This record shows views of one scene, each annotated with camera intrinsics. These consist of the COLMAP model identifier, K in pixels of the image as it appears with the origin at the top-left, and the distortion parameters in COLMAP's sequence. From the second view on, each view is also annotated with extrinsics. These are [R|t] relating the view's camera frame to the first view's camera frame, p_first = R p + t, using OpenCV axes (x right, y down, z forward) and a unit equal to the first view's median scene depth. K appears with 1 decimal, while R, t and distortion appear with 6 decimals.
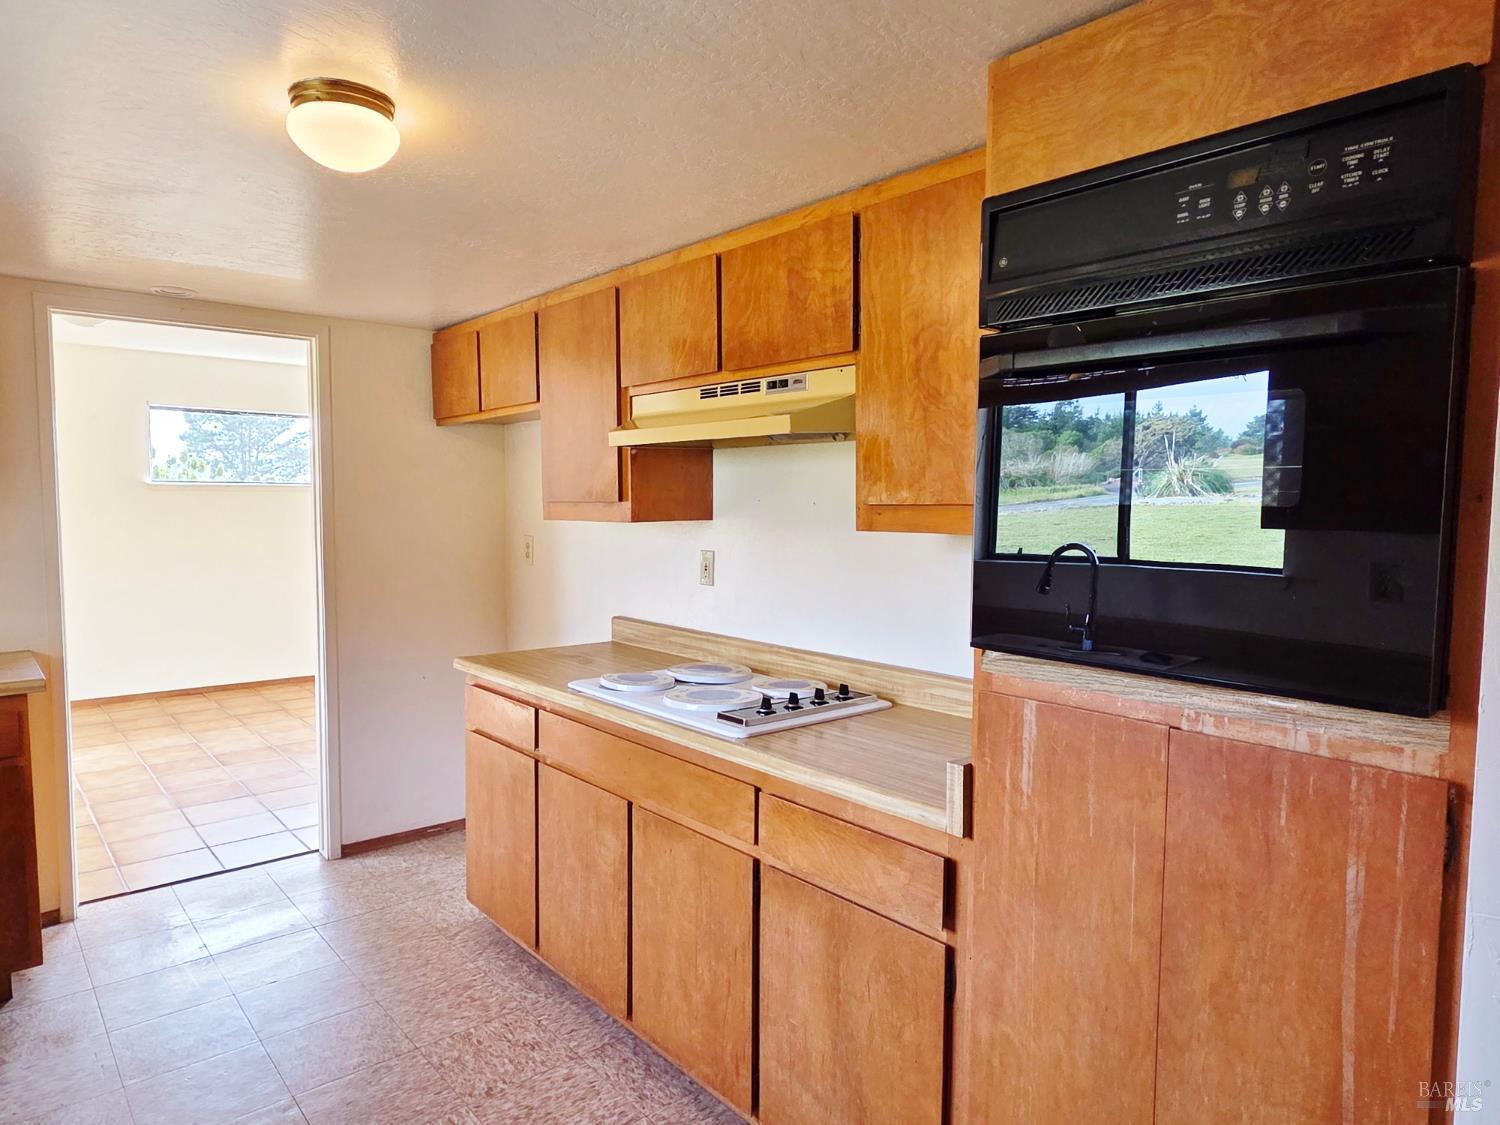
lens RADIAL K [[903.5, 0, 749.1], [0, 903.5, 555.6], [0, 0, 1]] dist [-0.008778, -0.001534]
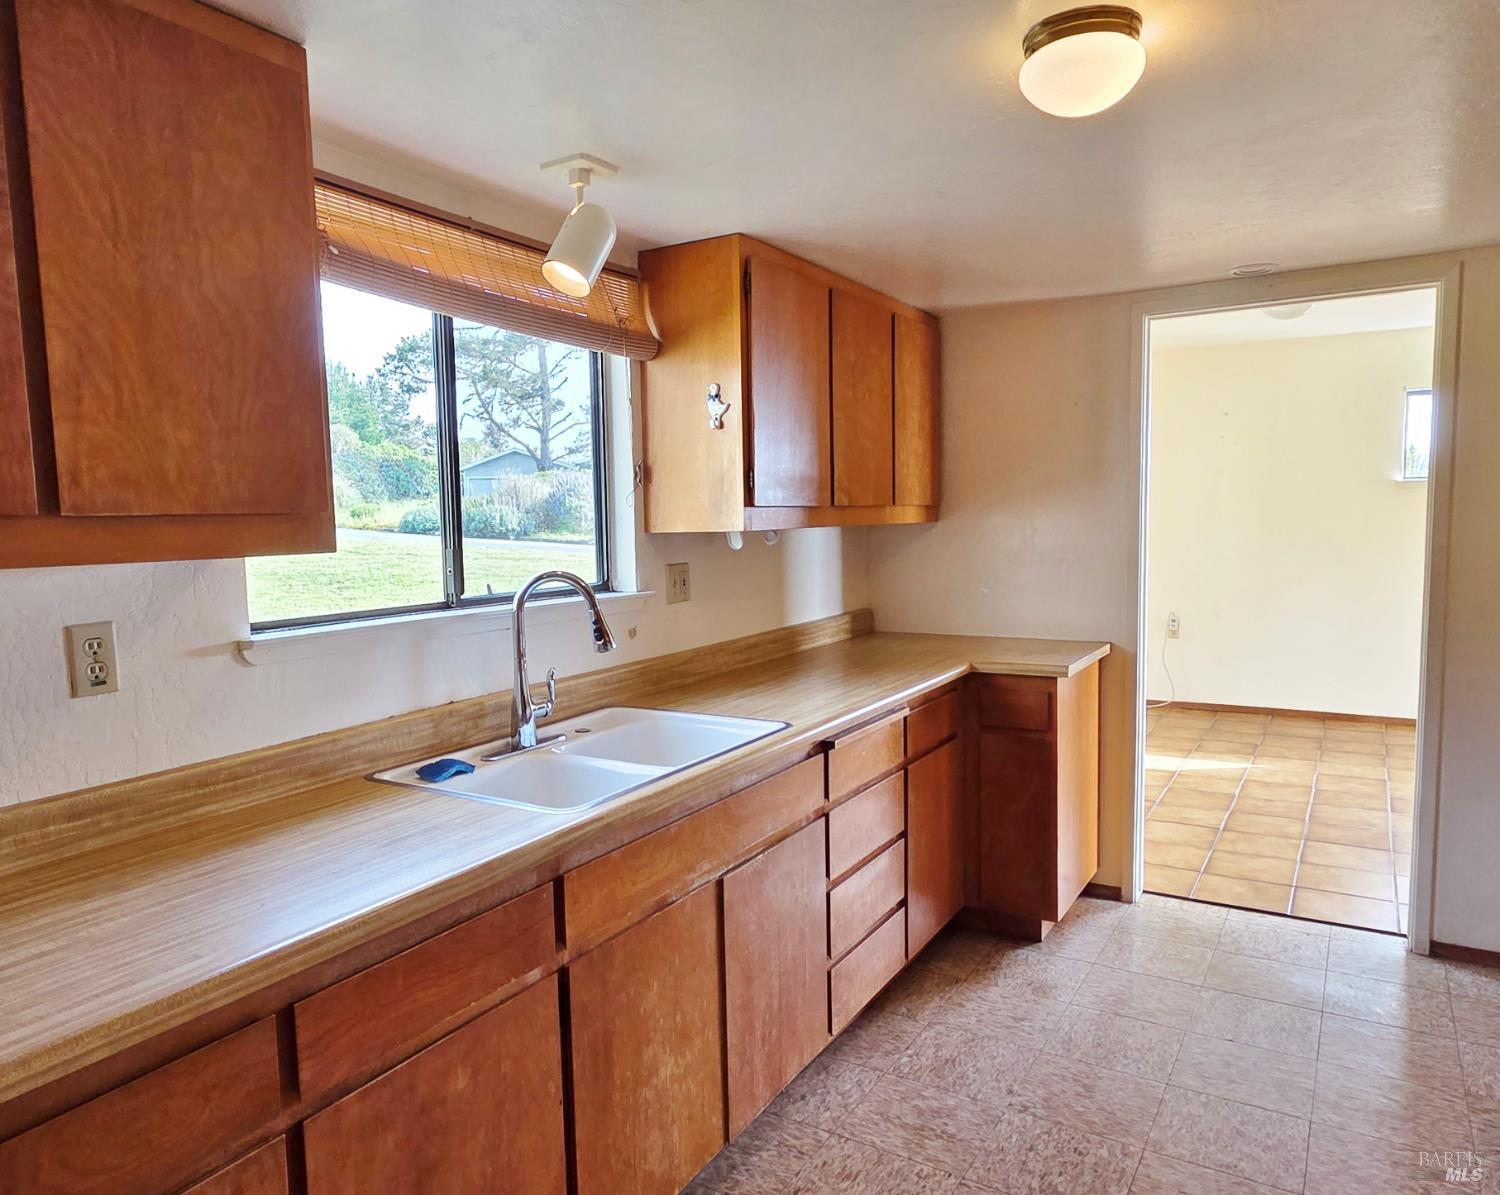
lens RADIAL K [[1029.7, 0, 749.5], [0, 1029.7, 610.8], [0, 0, 1]] dist [-0.005432, 0.003480]
pose [[0.325944, 0.083953, -0.941654, 0.168282], [-0.041599, 0.996358, 0.074431, -0.003562], [0.944473, 0.014911, 0.328250, 0.150201]]
